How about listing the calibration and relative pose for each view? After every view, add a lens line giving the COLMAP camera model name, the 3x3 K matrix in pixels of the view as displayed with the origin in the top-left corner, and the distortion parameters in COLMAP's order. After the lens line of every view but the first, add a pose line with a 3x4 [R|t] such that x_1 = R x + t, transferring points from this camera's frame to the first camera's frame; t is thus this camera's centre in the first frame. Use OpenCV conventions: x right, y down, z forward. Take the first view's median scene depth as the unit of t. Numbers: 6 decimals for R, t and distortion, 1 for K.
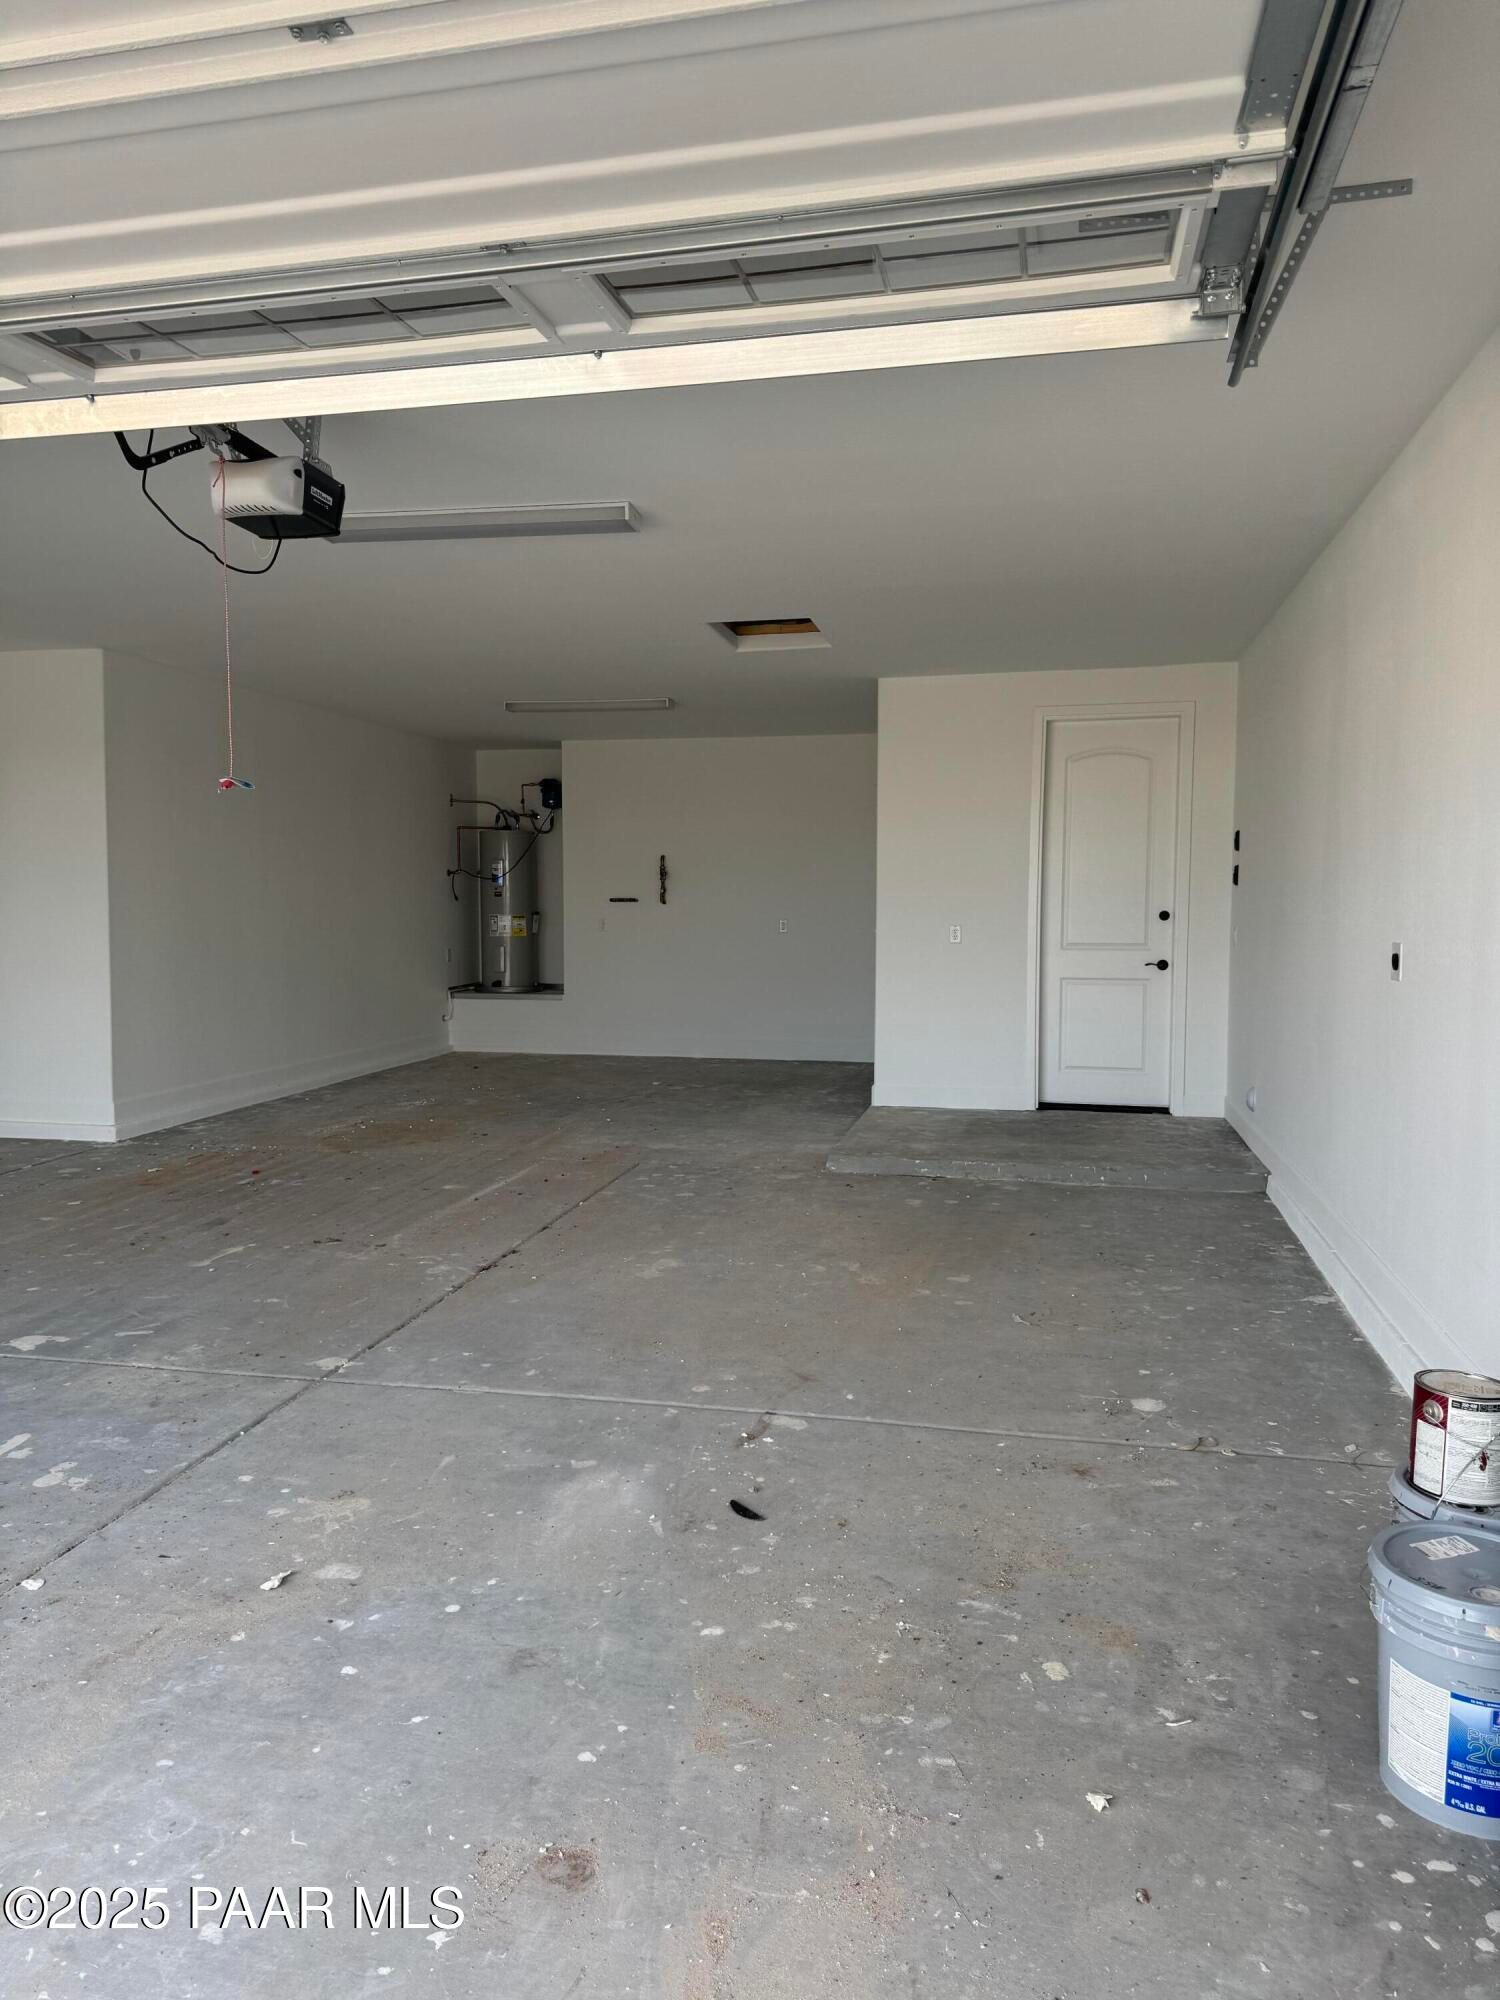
lens RADIAL K [[1316.2, 0, 737.8], [0, 1316.2, 987.8], [0, 0, 1]] dist [-0.003331, 0.003669]
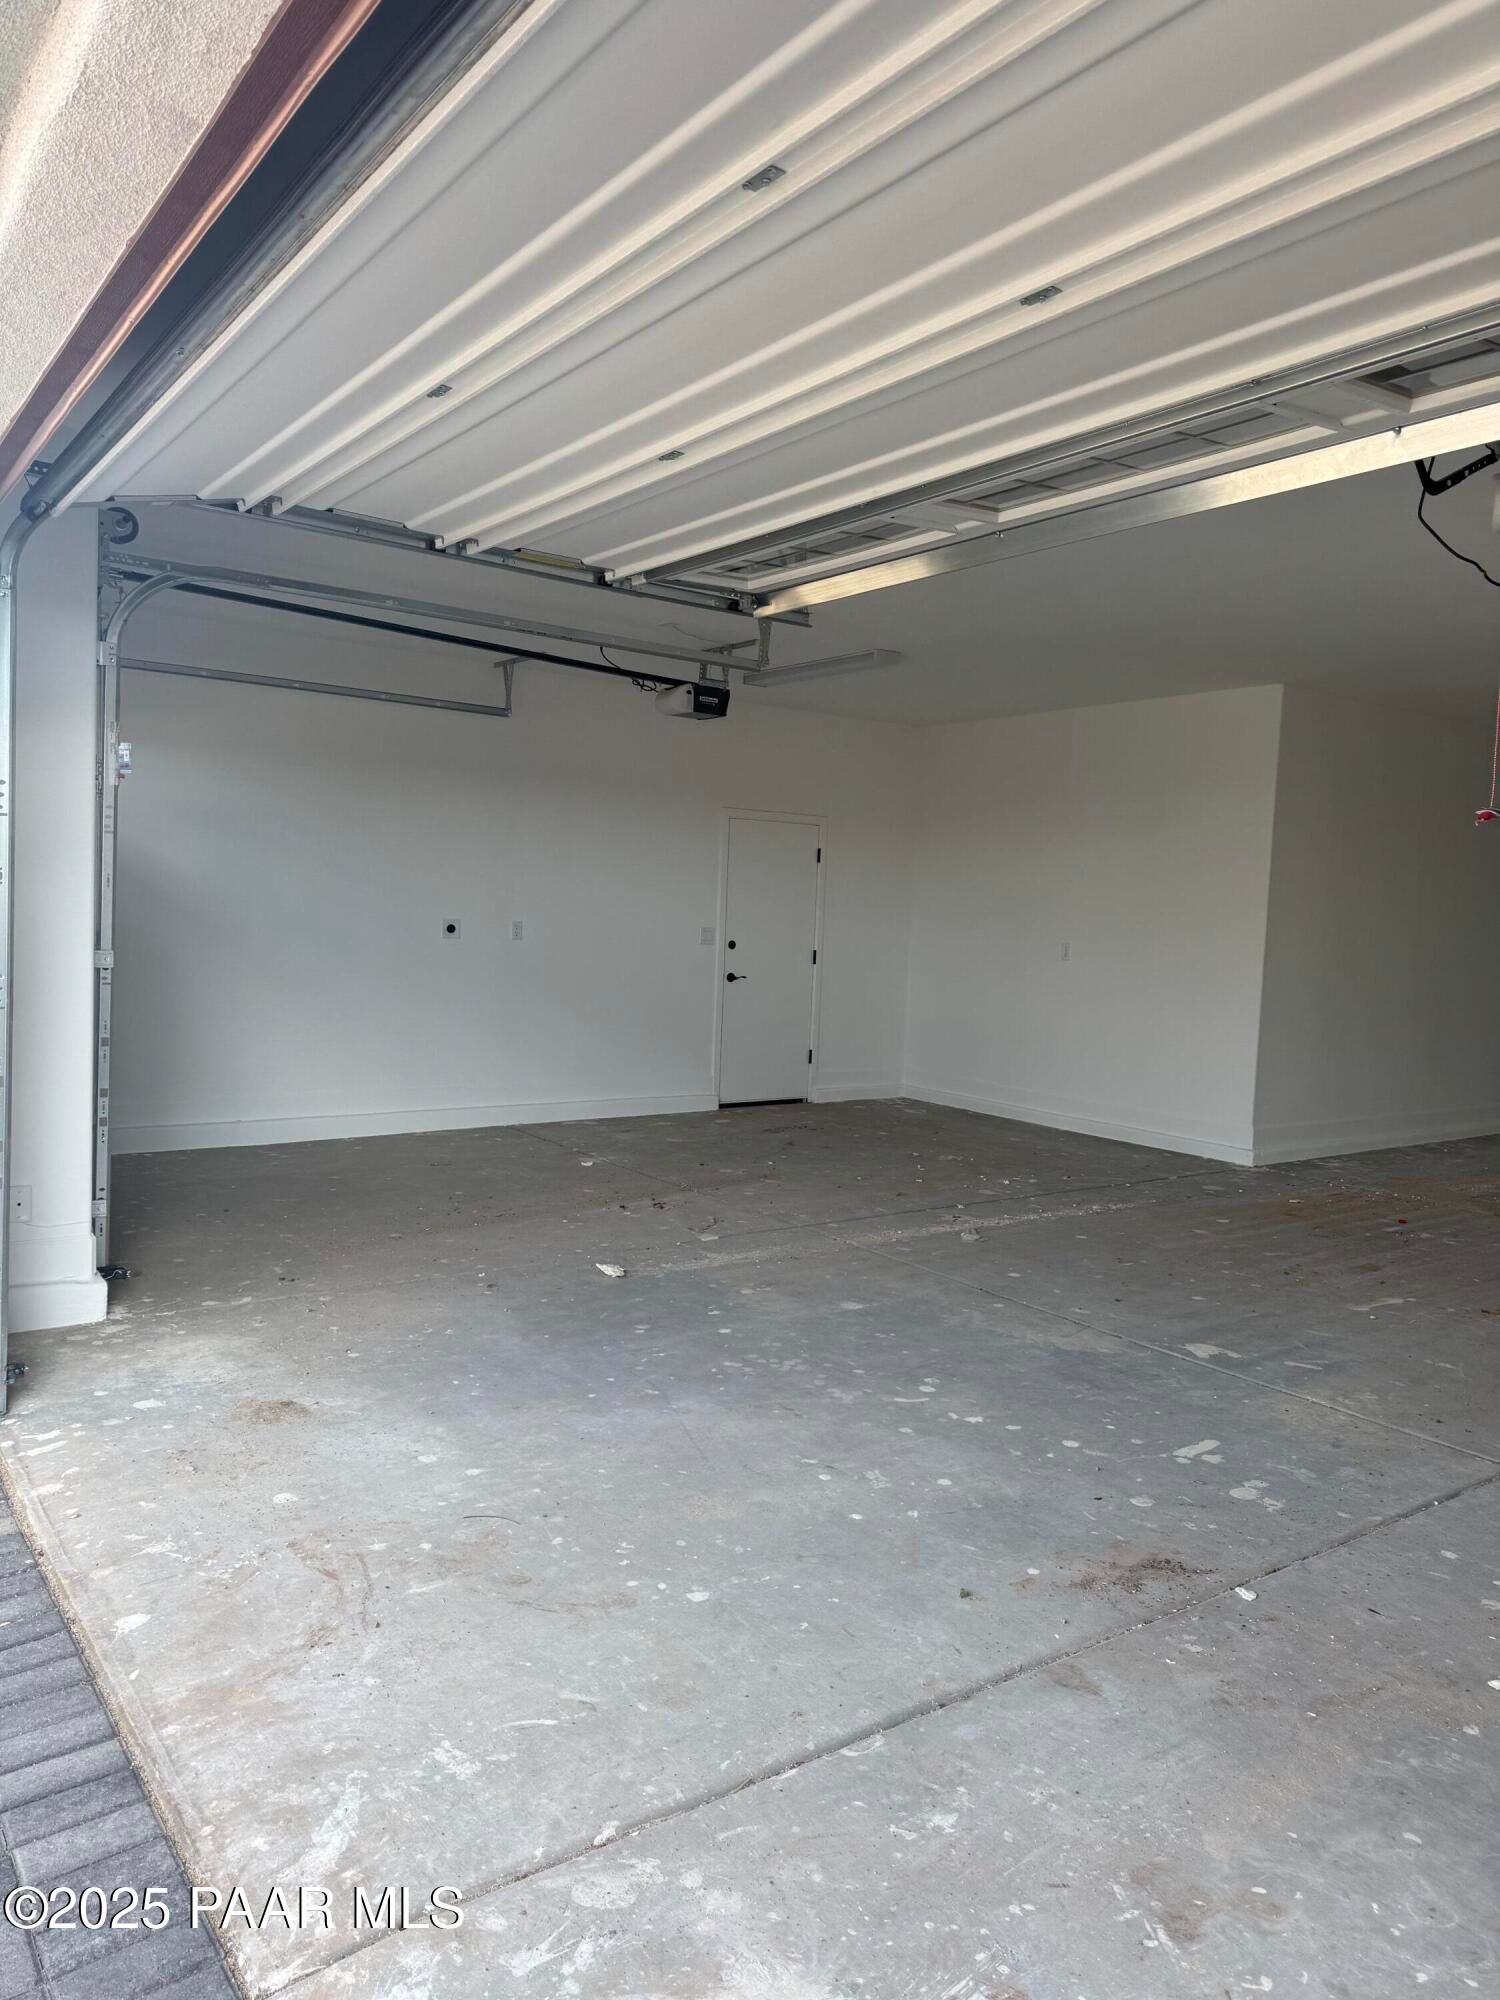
lens RADIAL K [[1316.2, 0, 737.8], [0, 1316.2, 987.8], [0, 0, 1]] dist [-0.003331, 0.003669]
pose [[0.783803, 0.073434, -0.616653, -0.213209], [-0.085251, 0.996306, 0.010286, 0.003874], [0.615131, 0.044508, 0.787168, -0.064482]]
